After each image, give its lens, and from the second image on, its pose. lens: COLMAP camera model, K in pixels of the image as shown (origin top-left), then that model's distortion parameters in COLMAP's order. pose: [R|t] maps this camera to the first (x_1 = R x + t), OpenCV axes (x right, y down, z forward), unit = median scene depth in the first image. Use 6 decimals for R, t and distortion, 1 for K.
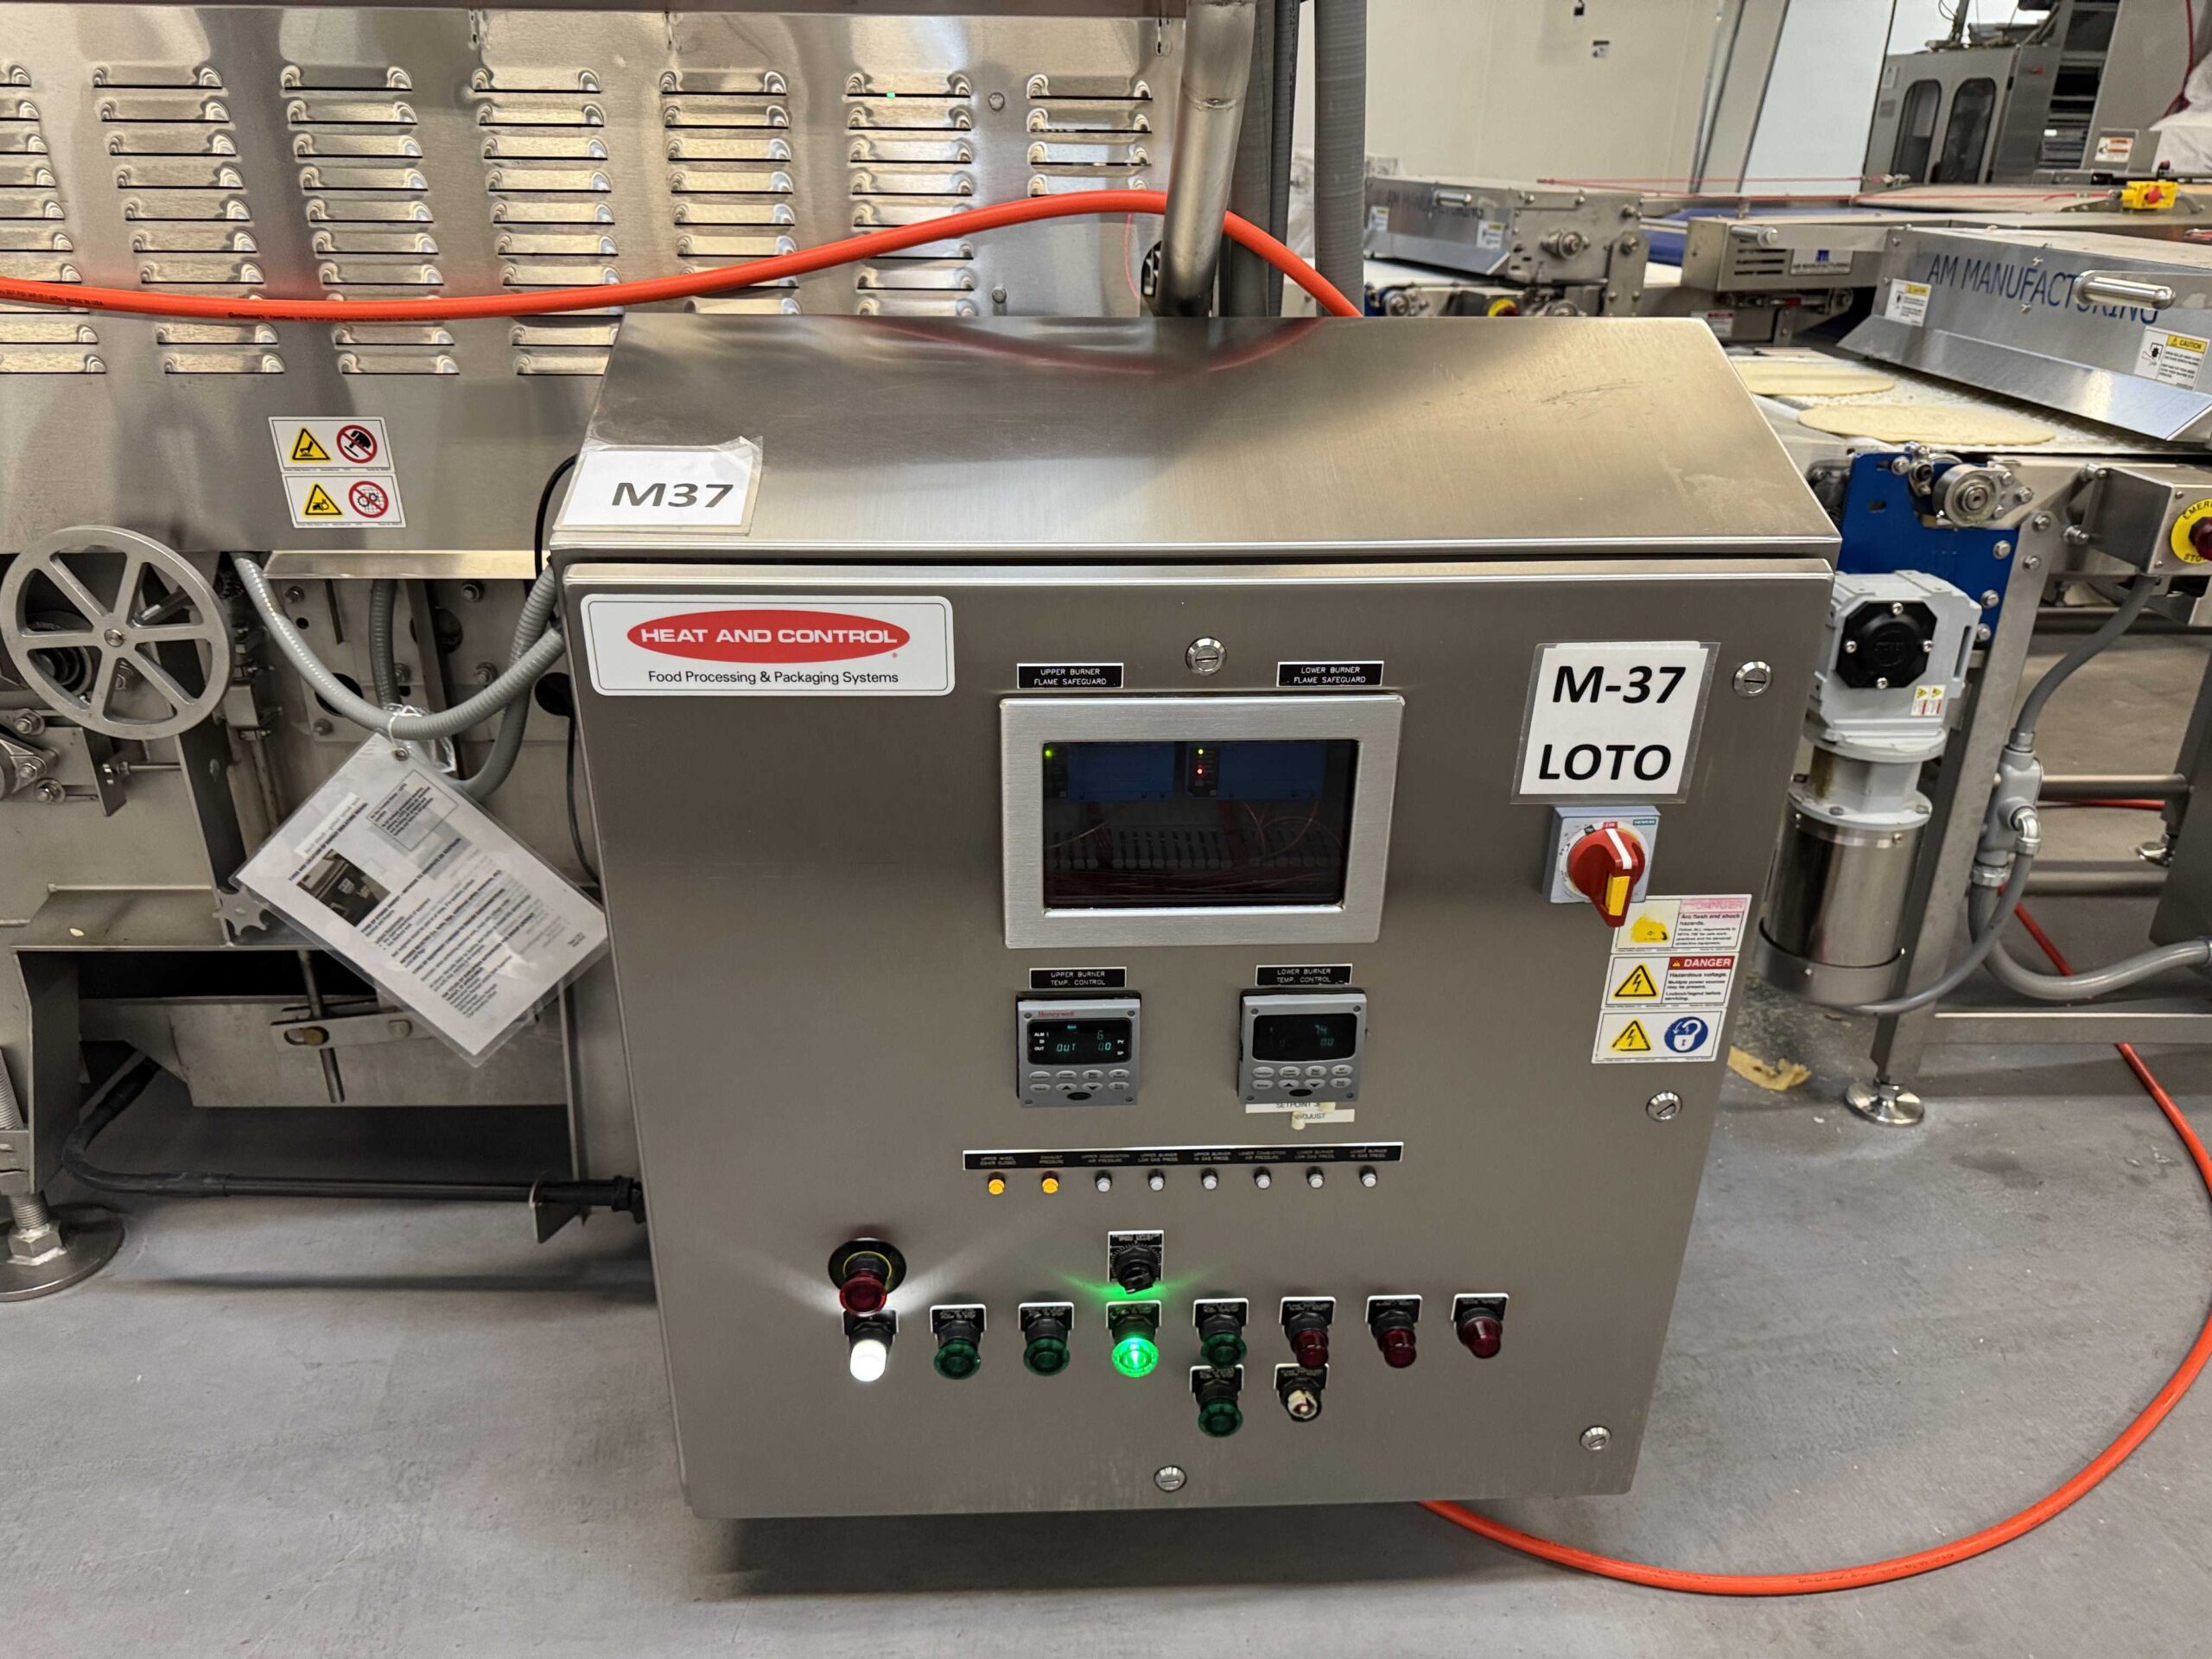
lens RADIAL K [[1580.1, 0, 1100.9], [0, 1580.1, 820.4], [0, 0, 1]] dist [0.028251, -0.030071]
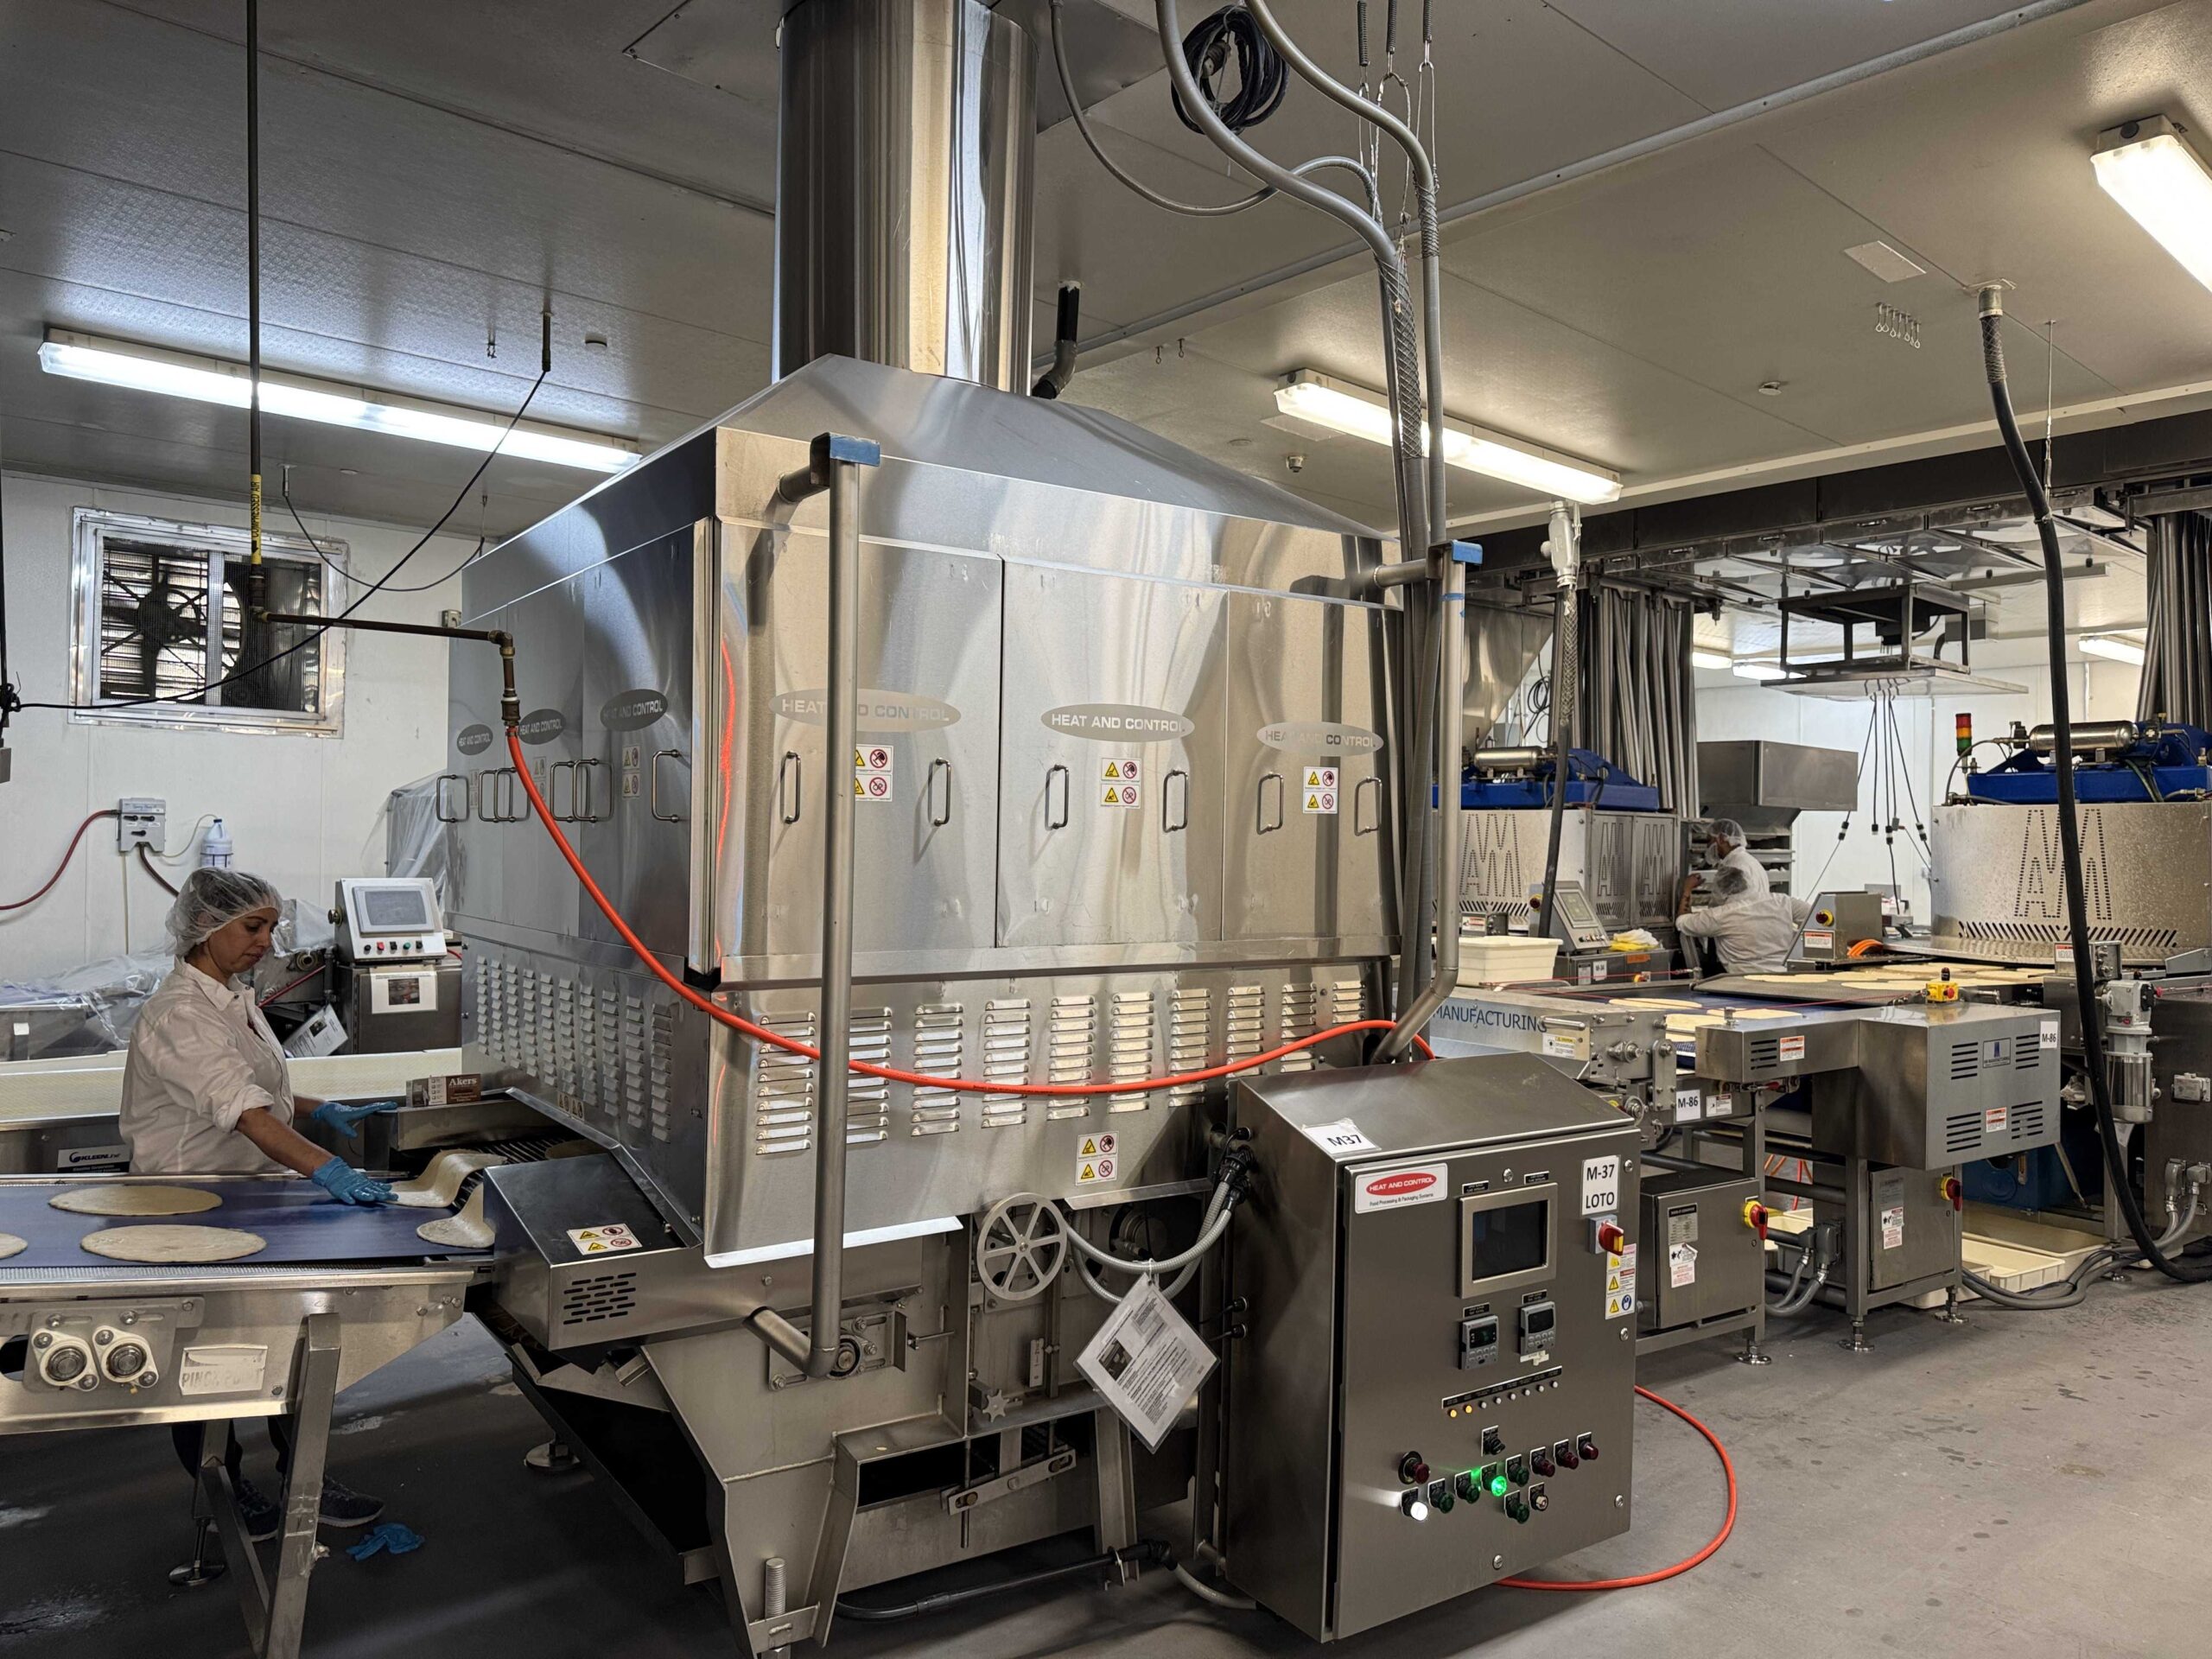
lens RADIAL K [[1580.1, 0, 1115.7], [0, 1580.1, 828.2], [0, 0, 1]] dist [0.028251, -0.030071]
pose [[0.841270, 0.009776, 0.540526, -1.853908], [0.214687, 0.911577, -0.350624, 0.157238], [-0.496159, 0.411013, 0.764784, -0.993055]]
